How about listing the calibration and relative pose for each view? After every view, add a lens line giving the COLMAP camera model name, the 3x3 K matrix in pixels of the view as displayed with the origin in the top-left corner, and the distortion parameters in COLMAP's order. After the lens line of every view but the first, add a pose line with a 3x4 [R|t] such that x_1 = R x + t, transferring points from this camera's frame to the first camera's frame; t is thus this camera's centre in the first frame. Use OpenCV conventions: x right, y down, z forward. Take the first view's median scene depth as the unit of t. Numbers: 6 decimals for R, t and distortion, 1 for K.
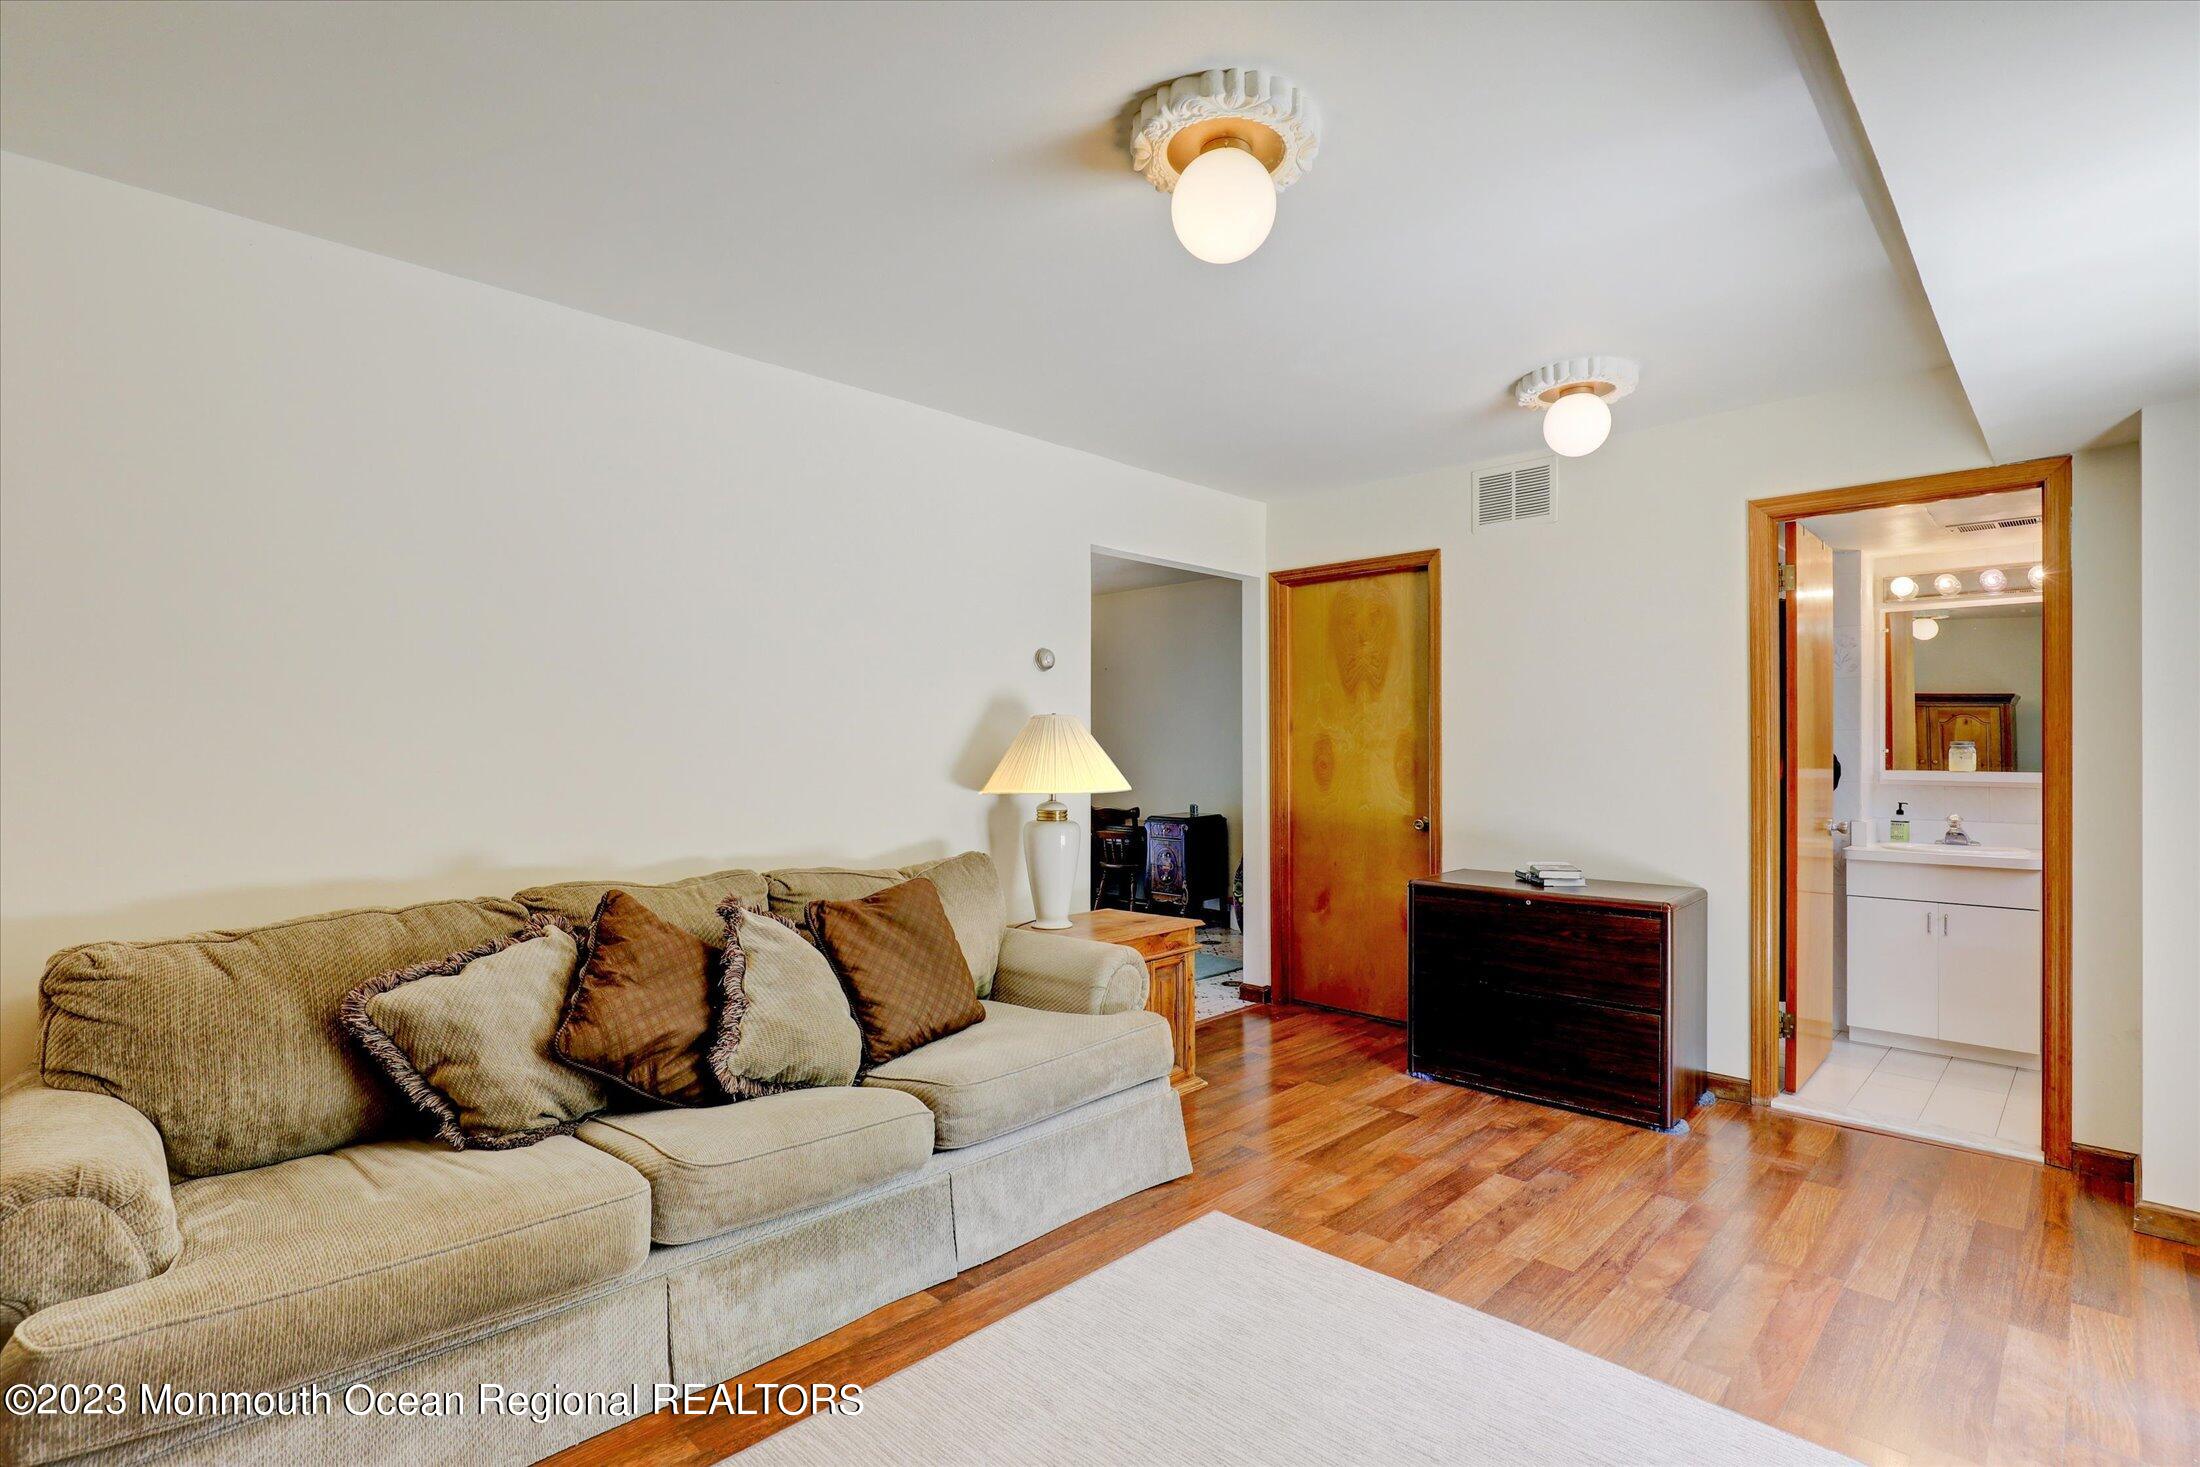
lens RADIAL K [[1024.7, 0, 1099.9], [0, 1024.7, 737.4], [0, 0, 1]] dist [-0.025205, 0.005188]
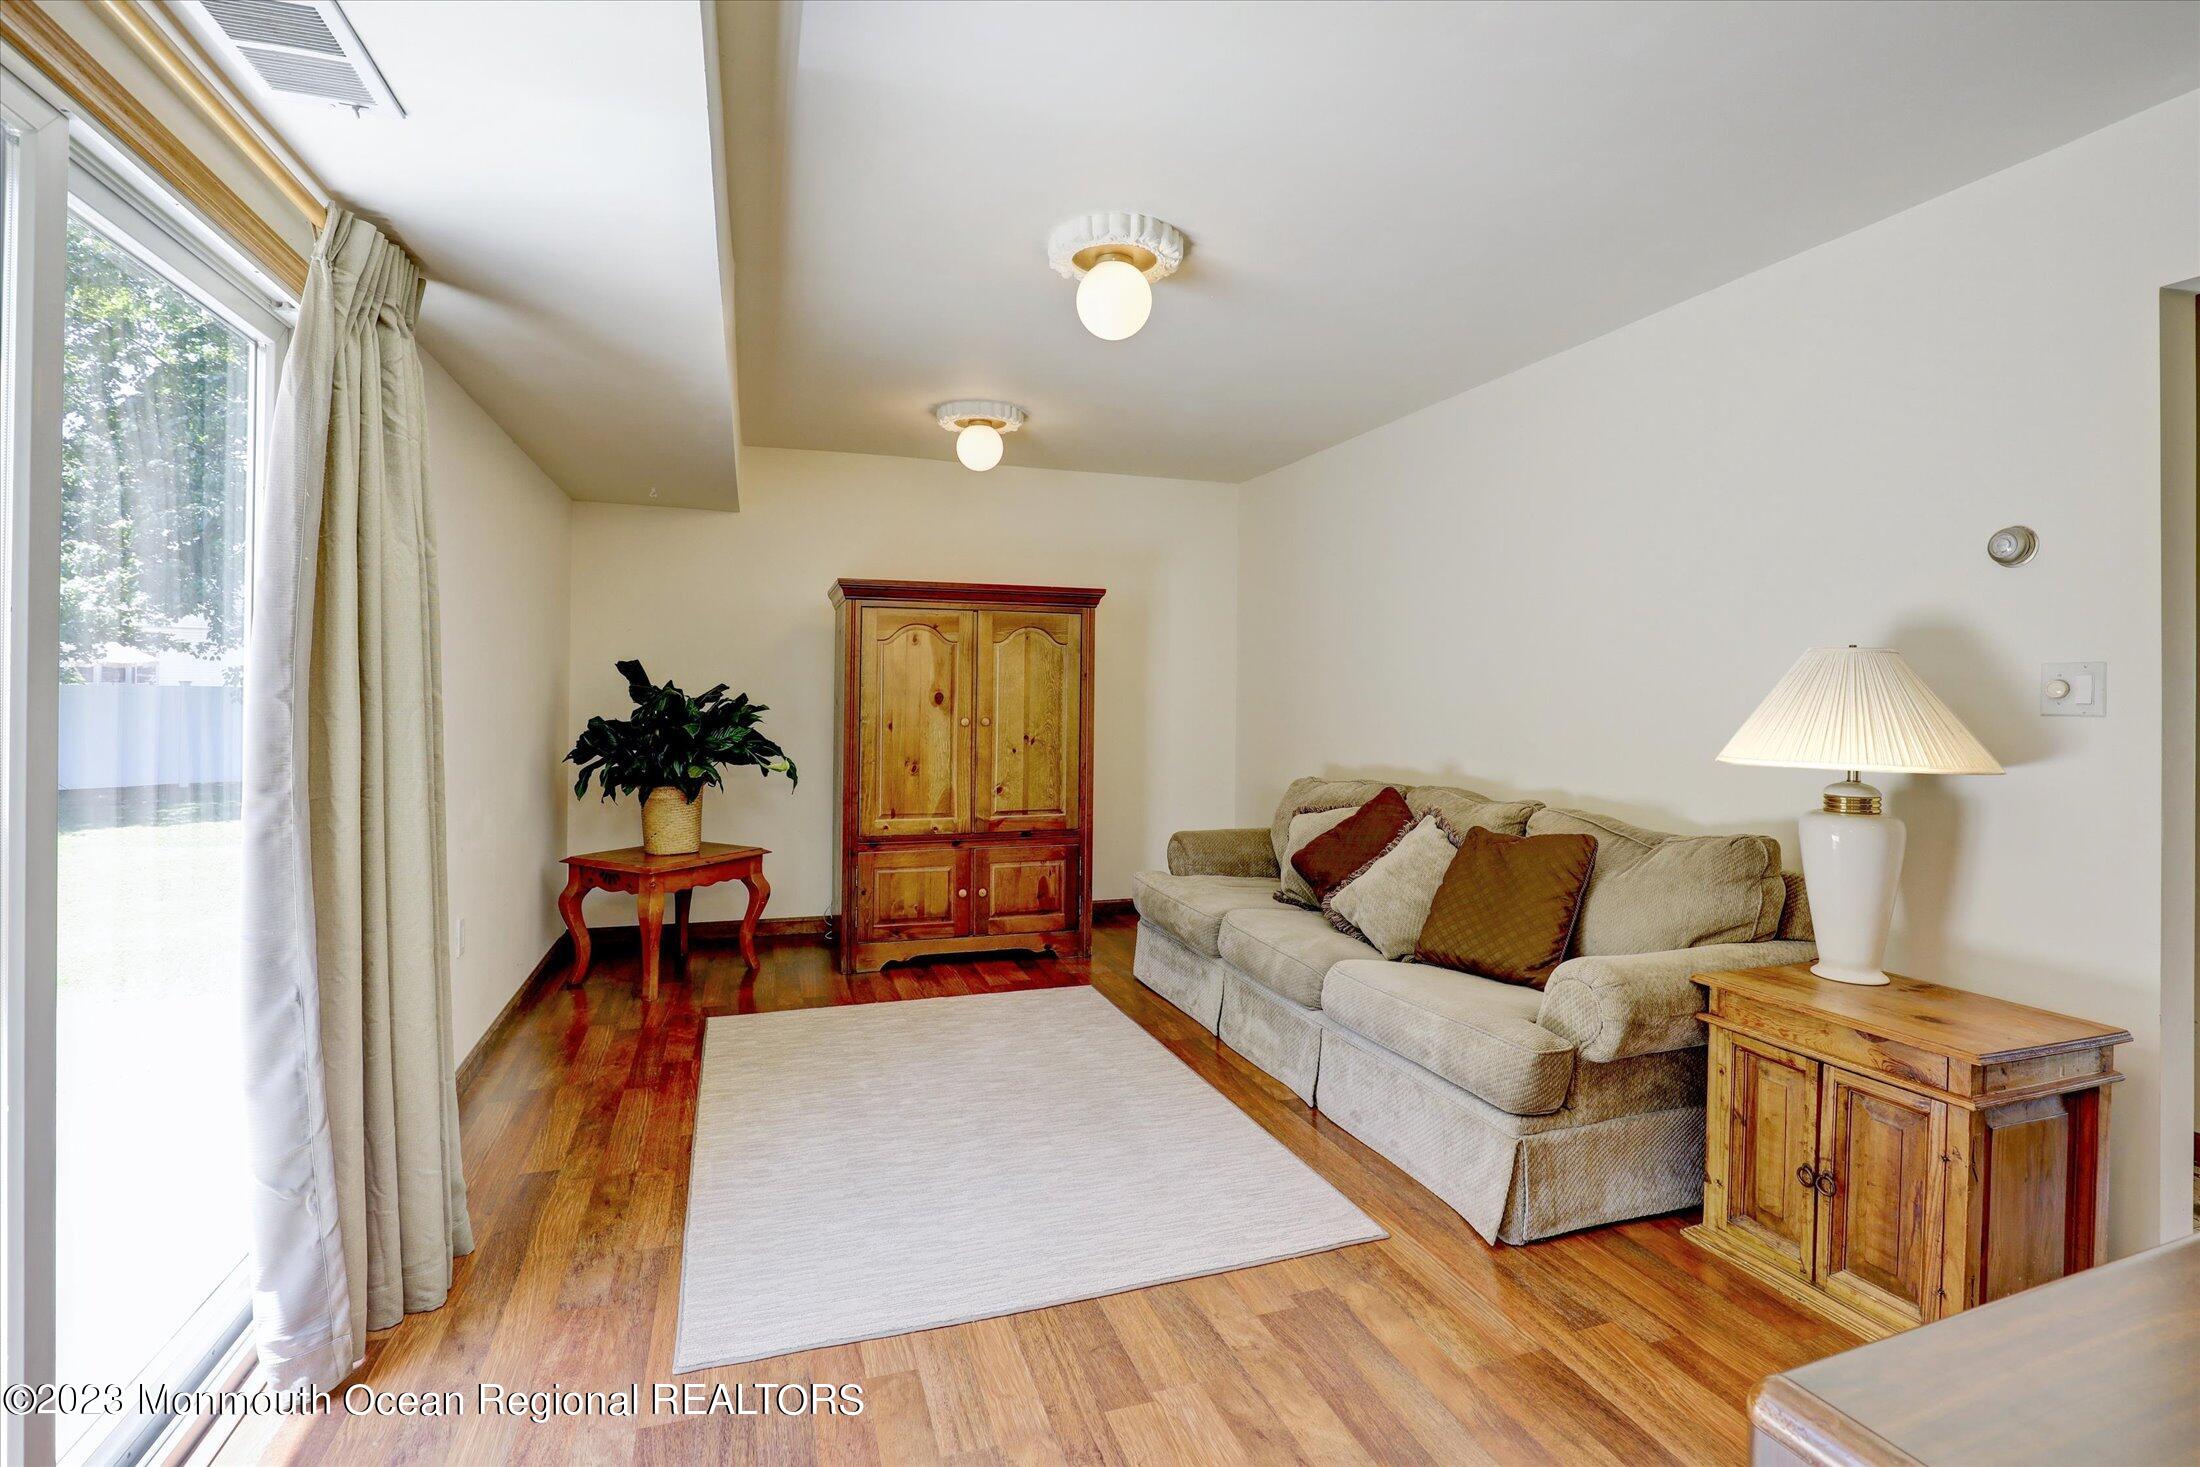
lens RADIAL K [[1024.7, 0, 1073.8], [0, 1024.7, 695.4], [0, 0, 1]] dist [-0.025205, 0.005188]
pose [[-0.466869, -0.007741, -0.884292, 0.997944], [-0.007236, 0.999962, -0.004933, 0.019350], [0.884297, 0.004096, -0.466908, 1.173350]]
